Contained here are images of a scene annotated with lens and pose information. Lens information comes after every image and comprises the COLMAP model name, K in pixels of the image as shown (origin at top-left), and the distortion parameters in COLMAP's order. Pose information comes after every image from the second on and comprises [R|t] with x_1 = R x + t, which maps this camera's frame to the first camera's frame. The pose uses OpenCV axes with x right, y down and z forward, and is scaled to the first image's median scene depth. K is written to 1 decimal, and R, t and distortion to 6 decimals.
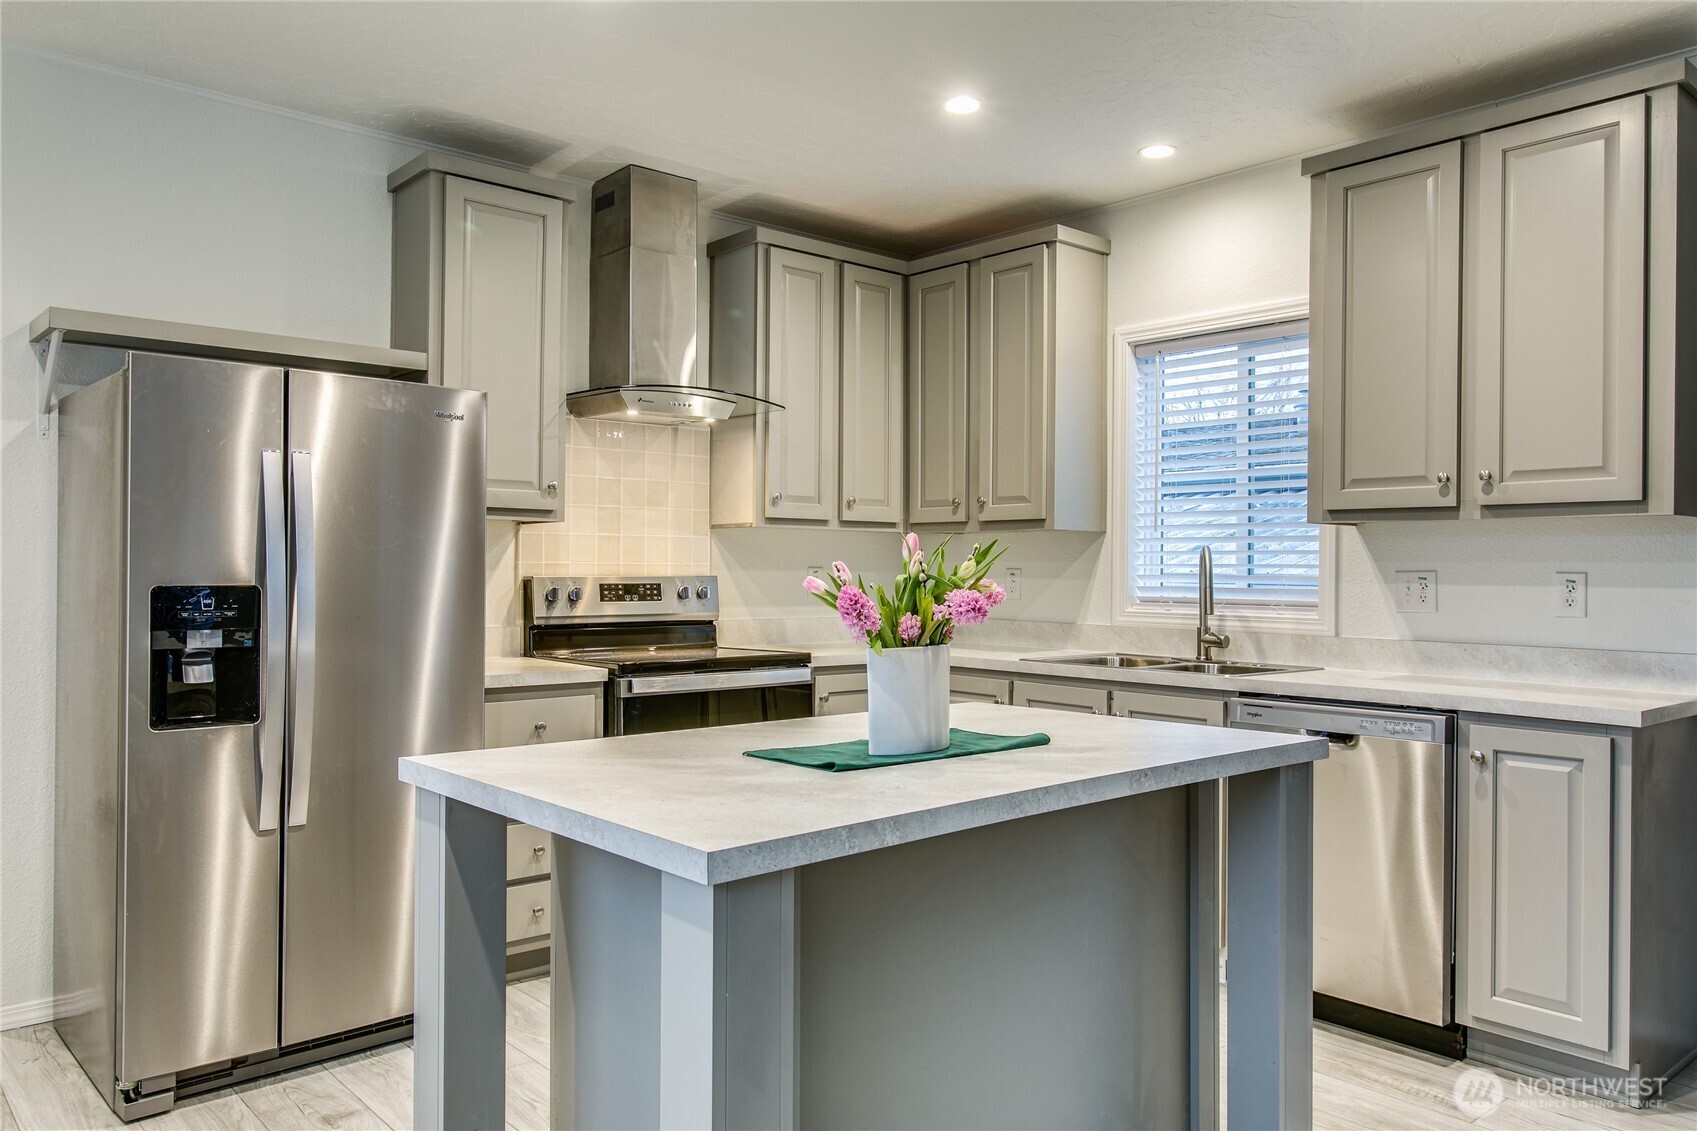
lens RADIAL K [[1228.1, 0, 846.6], [0, 1228.1, 555.1], [0, 0, 1]] dist [-0.006621, 0.000131]
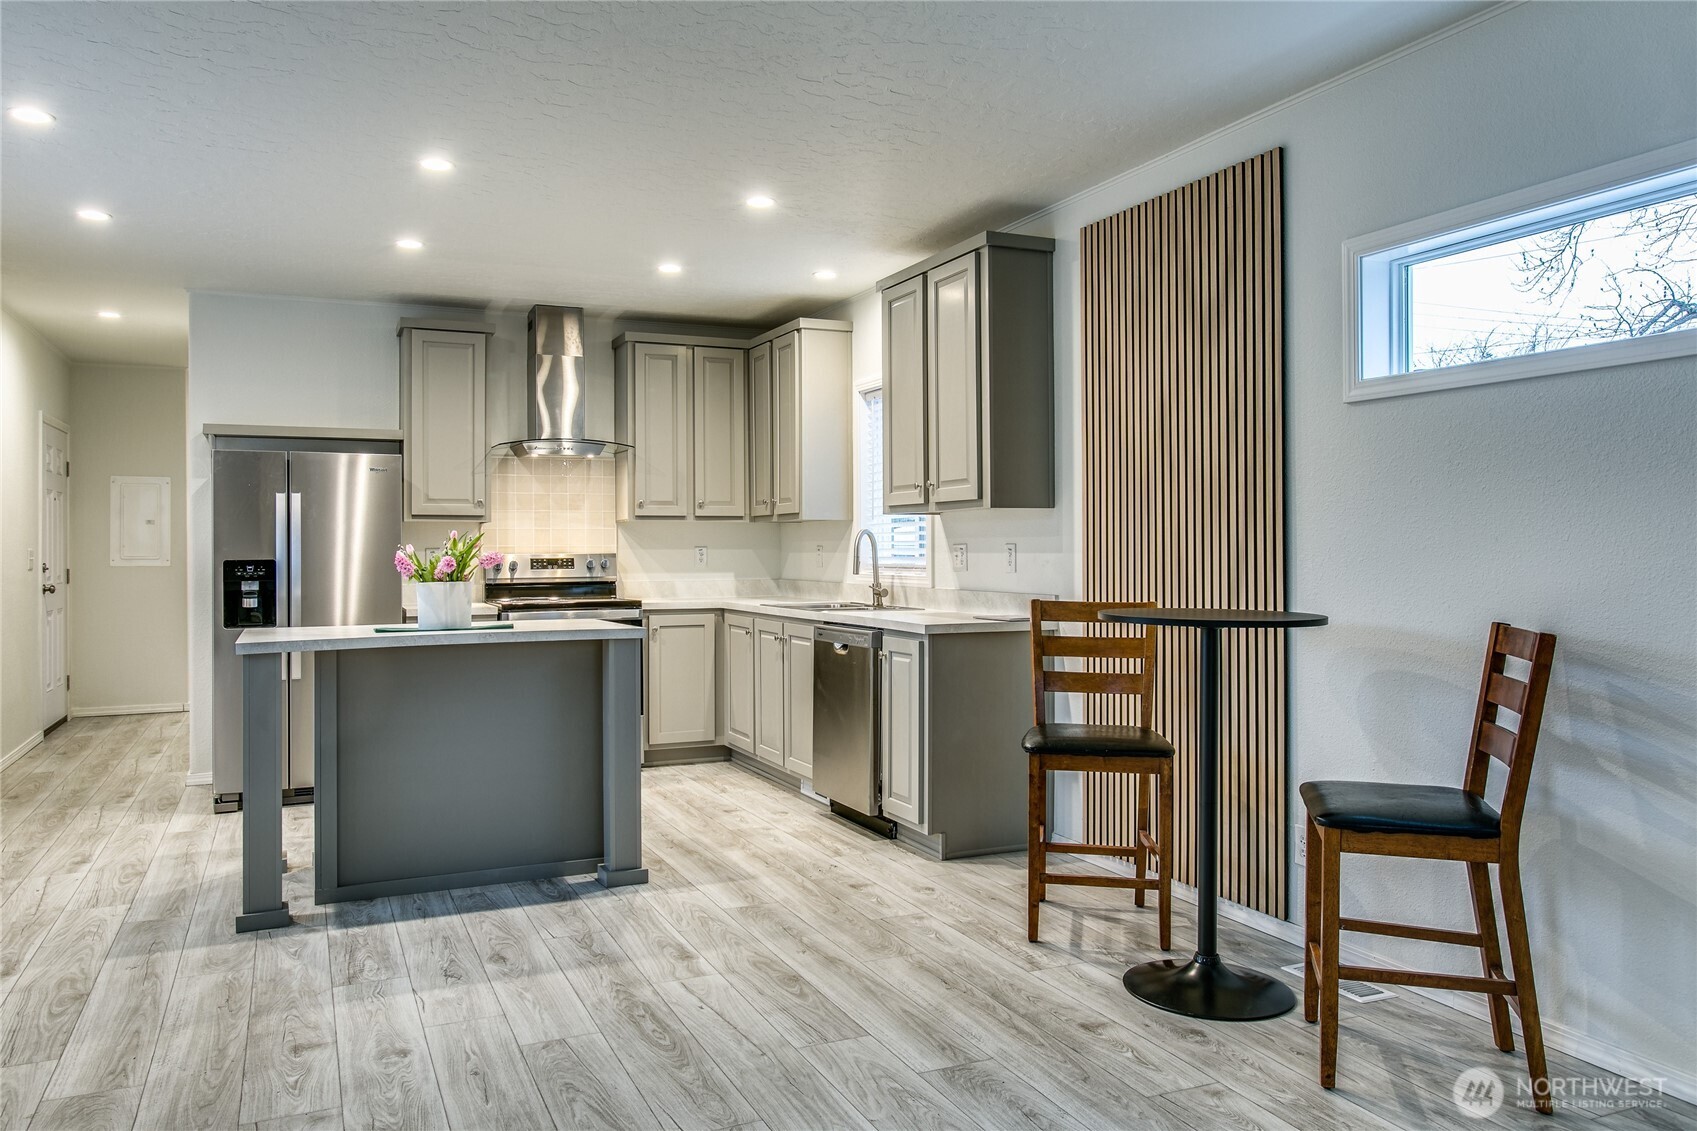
lens RADIAL K [[1192.5, 0, 796.7], [0, 1192.5, 522.0], [0, 0, 1]] dist [-0.018392, -0.016639]
pose [[0.952955, -0.019786, -0.302465, 0.626697], [0.016116, 0.999763, -0.014625, 0.003352], [0.302683, 0.009062, 0.953048, -0.412339]]
